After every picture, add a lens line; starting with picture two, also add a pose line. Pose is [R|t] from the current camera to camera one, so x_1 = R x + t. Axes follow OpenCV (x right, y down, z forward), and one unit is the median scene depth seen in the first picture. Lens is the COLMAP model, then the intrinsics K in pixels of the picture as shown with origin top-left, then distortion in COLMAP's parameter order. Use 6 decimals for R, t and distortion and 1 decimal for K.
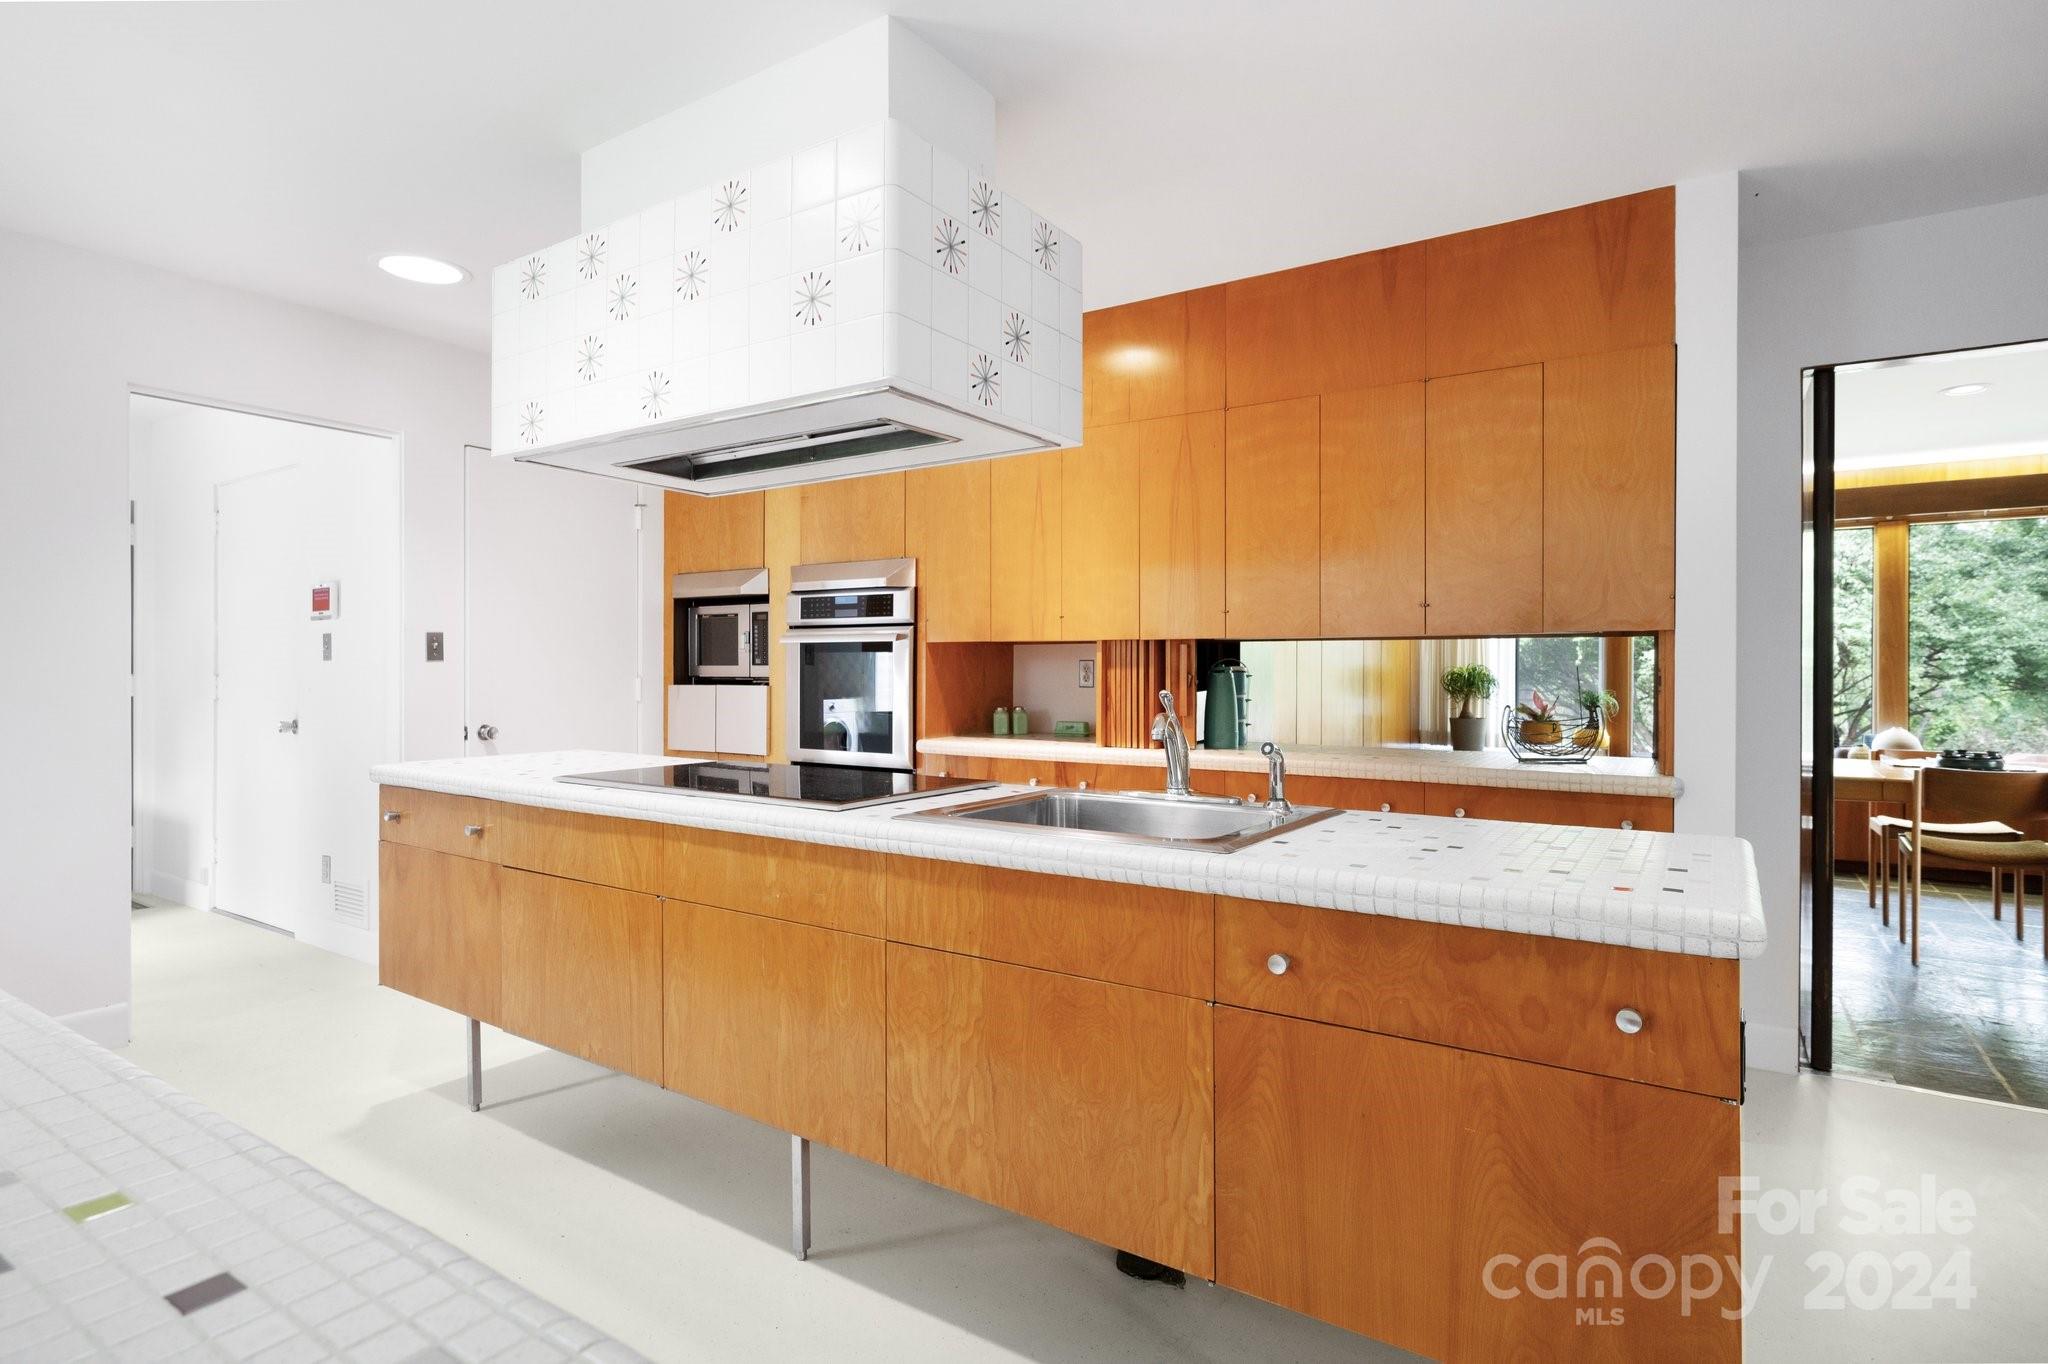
lens RADIAL K [[1045.3, 0, 1028.9], [0, 1045.3, 677.5], [0, 0, 1]] dist [0.002968, 0.000716]
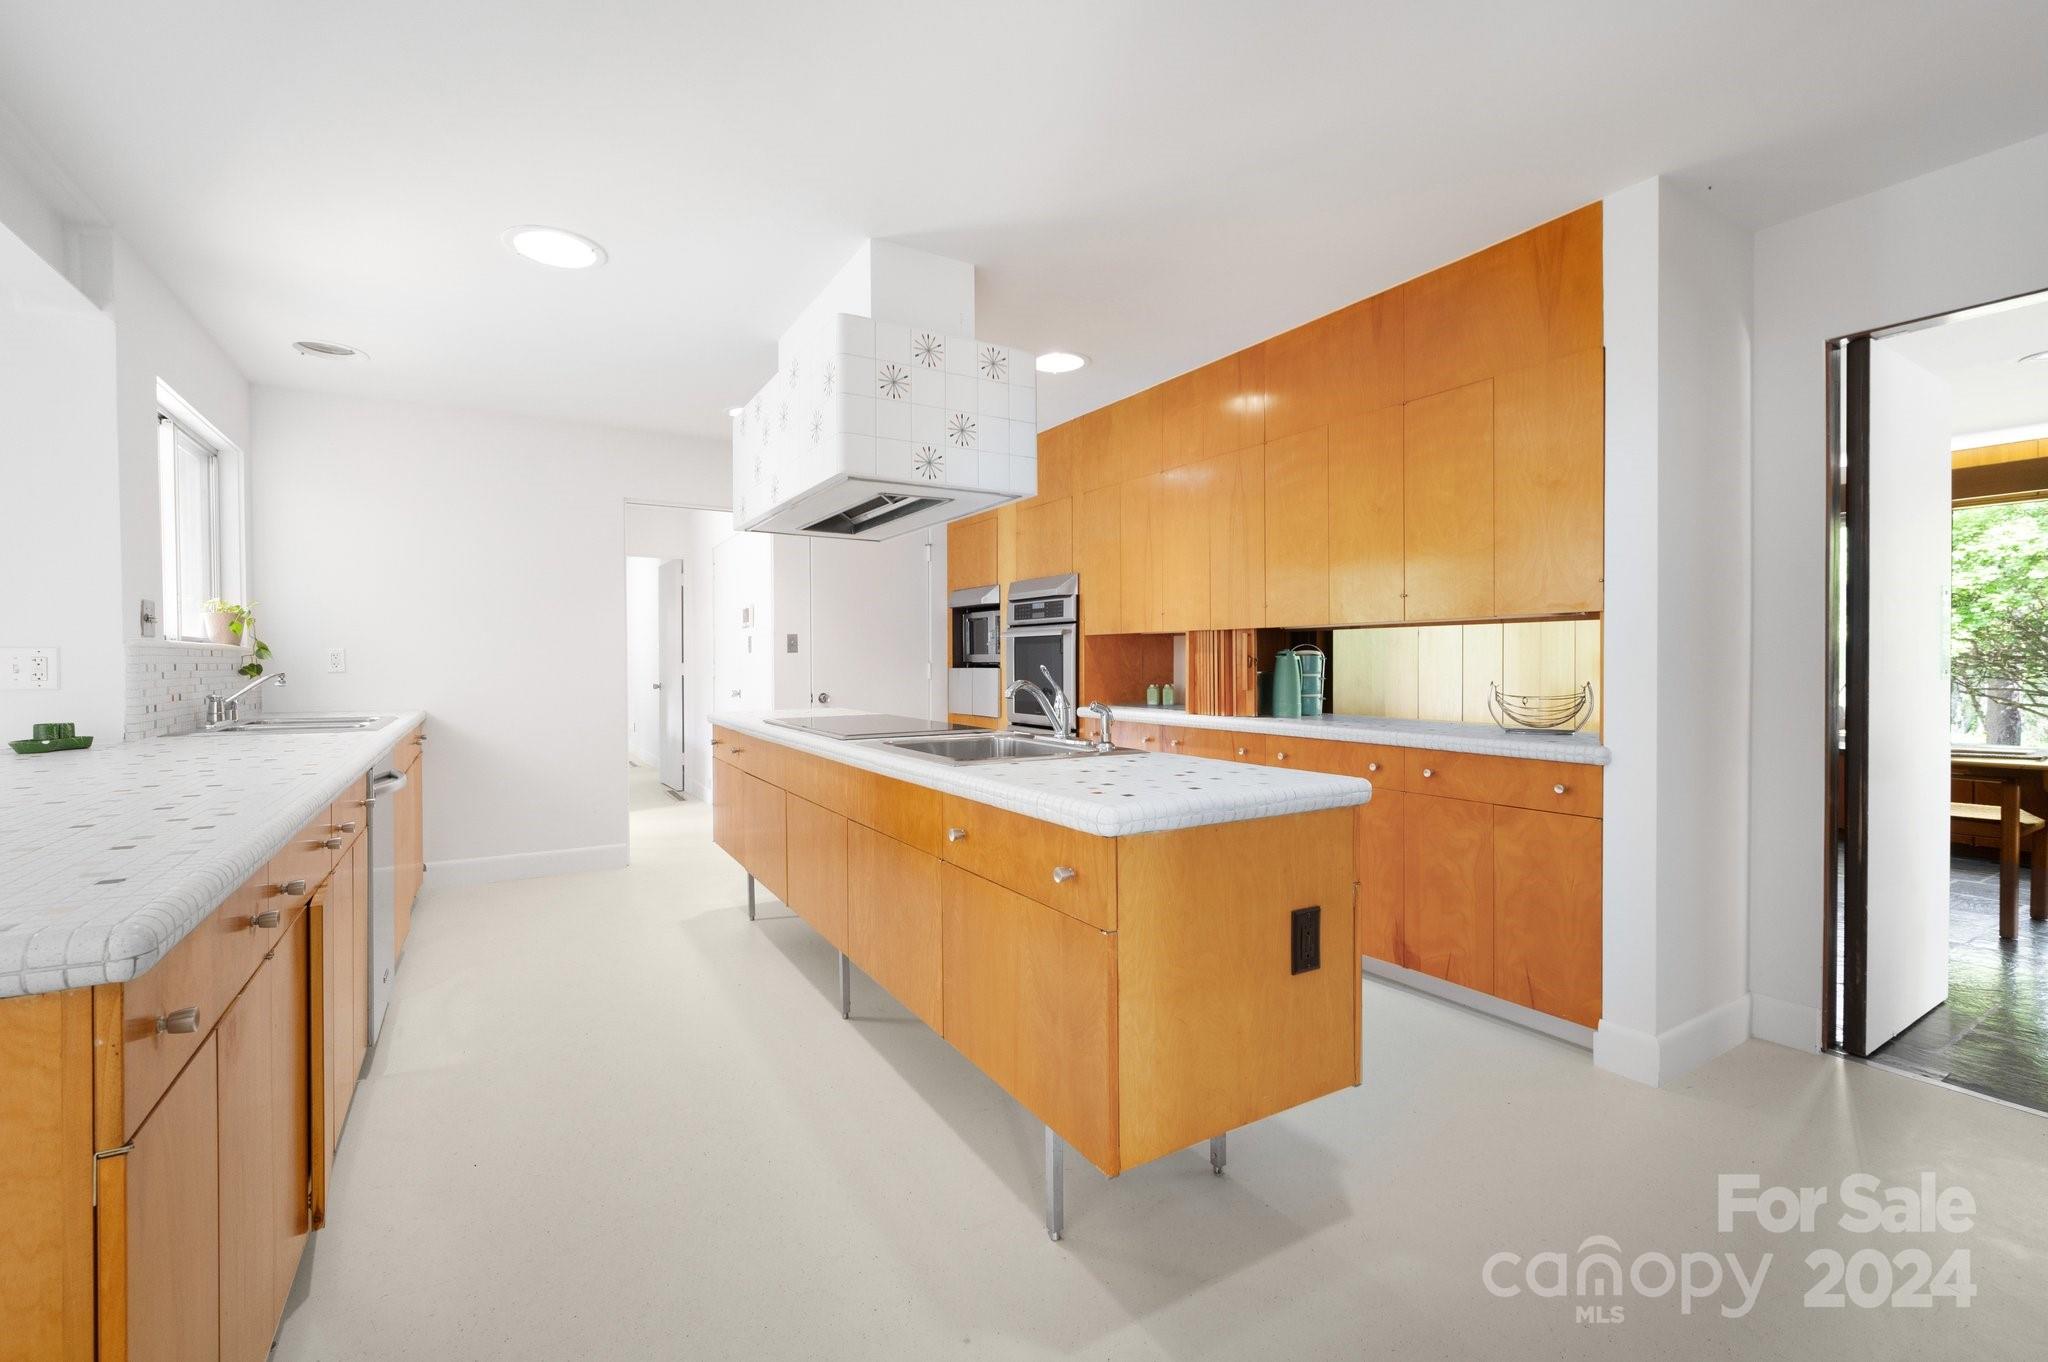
lens RADIAL K [[866.7, 0, 1024.4], [0, 866.7, 674.3], [0, 0, 1]] dist [0.003213, -0.000334]
pose [[0.907630, 0.000412, -0.419772, 0.307002], [0.003307, 0.999961, 0.008132, 0.007560], [0.419759, -0.008769, 0.907593, -0.047832]]
